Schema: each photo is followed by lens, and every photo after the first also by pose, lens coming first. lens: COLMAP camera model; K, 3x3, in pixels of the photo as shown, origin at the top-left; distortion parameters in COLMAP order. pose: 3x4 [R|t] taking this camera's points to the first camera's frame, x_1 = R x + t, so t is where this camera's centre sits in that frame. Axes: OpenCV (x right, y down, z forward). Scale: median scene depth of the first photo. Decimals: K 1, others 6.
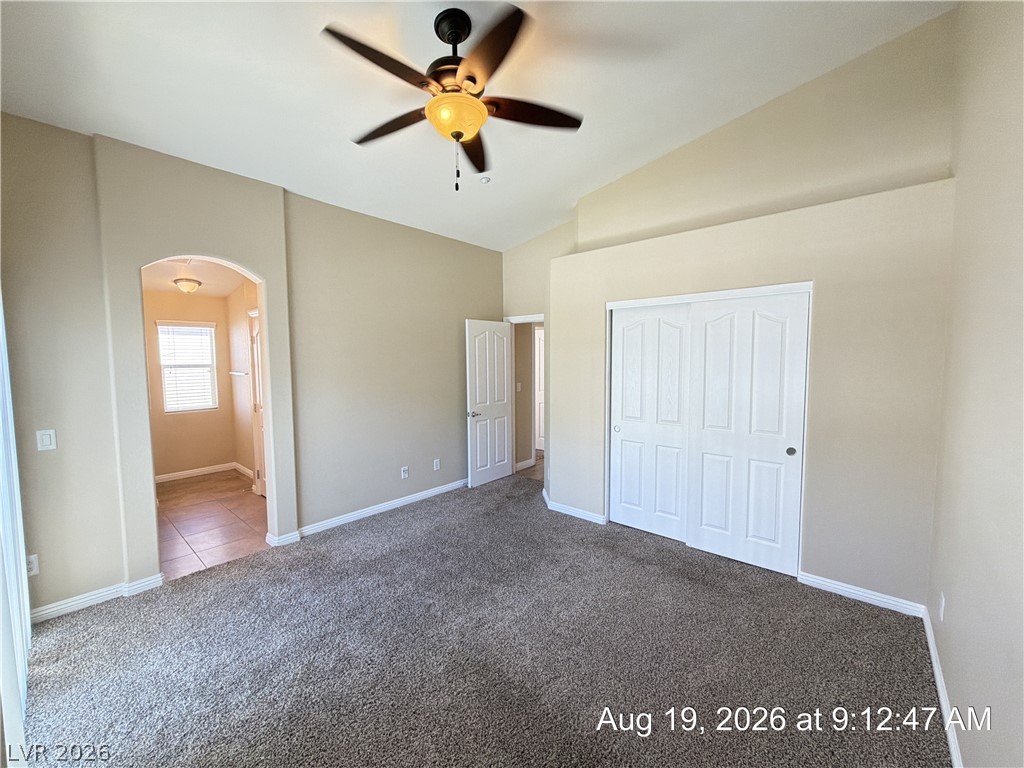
lens RADIAL K [[408.0, 0, 509.2], [0, 408.0, 383.5], [0, 0, 1]] dist [0.000292, 0.000228]
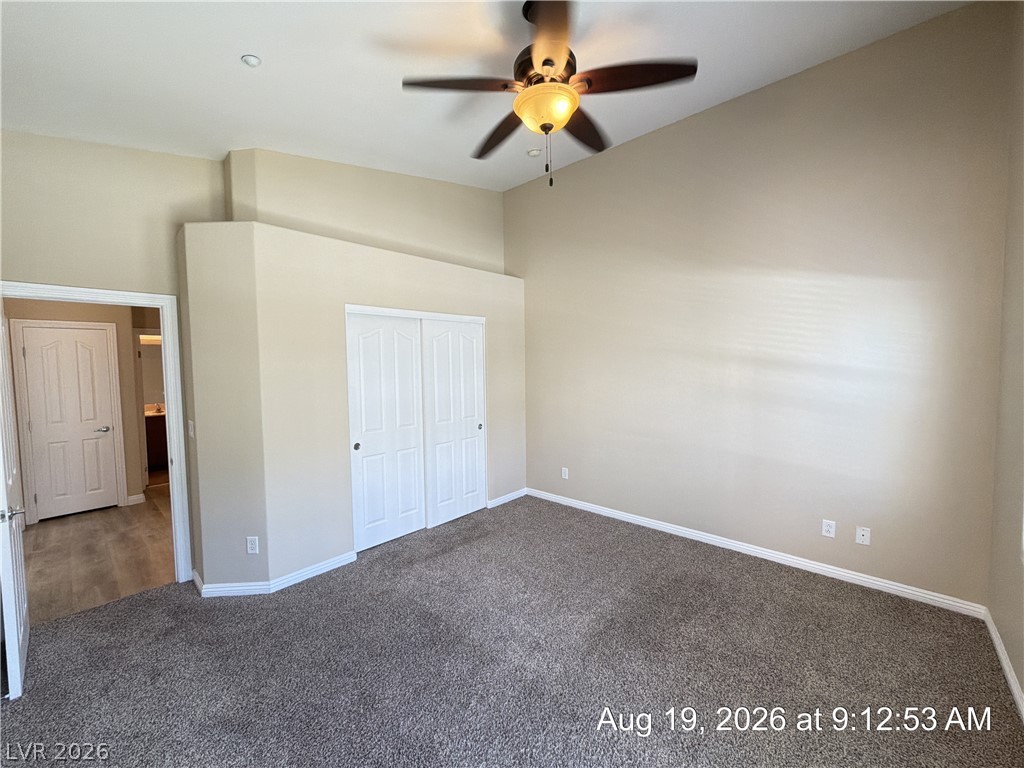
lens RADIAL K [[408.0, 0, 512.2], [0, 408.0, 386.7], [0, 0, 1]] dist [0.000292, 0.000228]
pose [[0.016179, -0.048136, 0.998710, -0.688249], [0.084296, 0.995350, 0.046609, -0.036197], [-0.996309, 0.083433, 0.020162, 0.702533]]
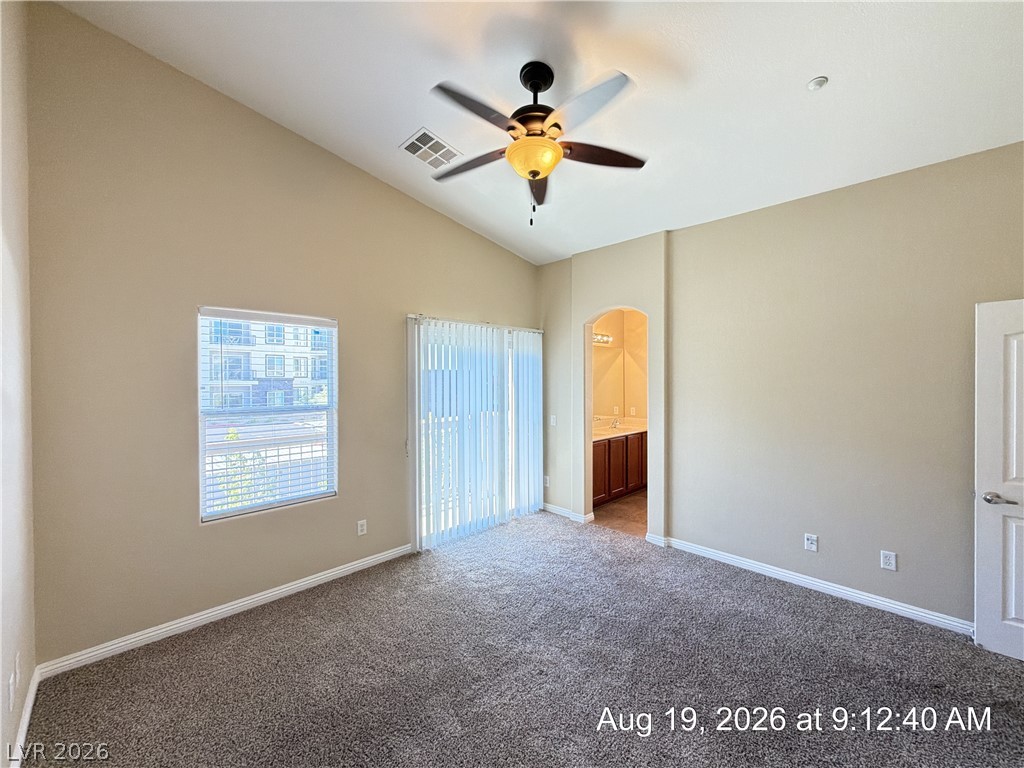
lens RADIAL K [[408.0, 0, 512.0], [0, 408.0, 379.5], [0, 0, 1]] dist [0.000292, 0.000228]
pose [[-0.043057, 0.009653, -0.999026, 0.614014], [-0.067593, 0.997634, 0.012553, -0.047573], [0.996783, 0.068068, -0.042303, 0.650858]]
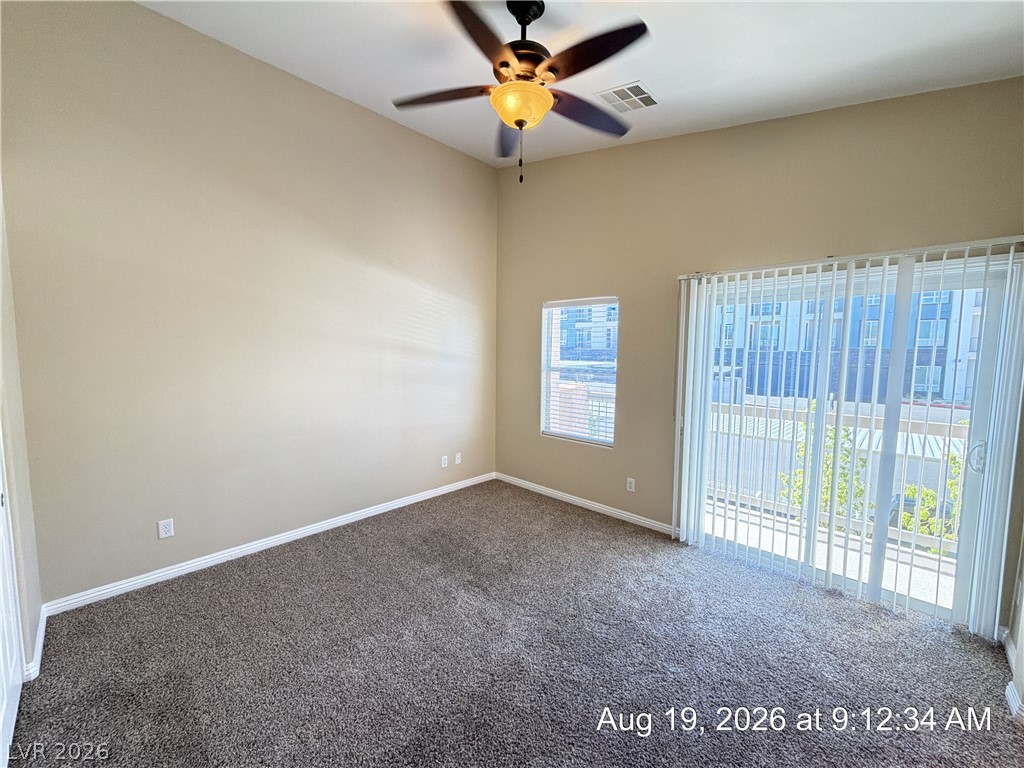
lens RADIAL K [[408.0, 0, 514.8], [0, 408.0, 384.2], [0, 0, 1]] dist [0.000292, 0.000228]
pose [[-0.999642, -0.002098, 0.026681, -0.085608], [0.002048, 0.988006, 0.154405, -0.082525], [-0.026685, 0.154404, -0.987647, 1.310461]]
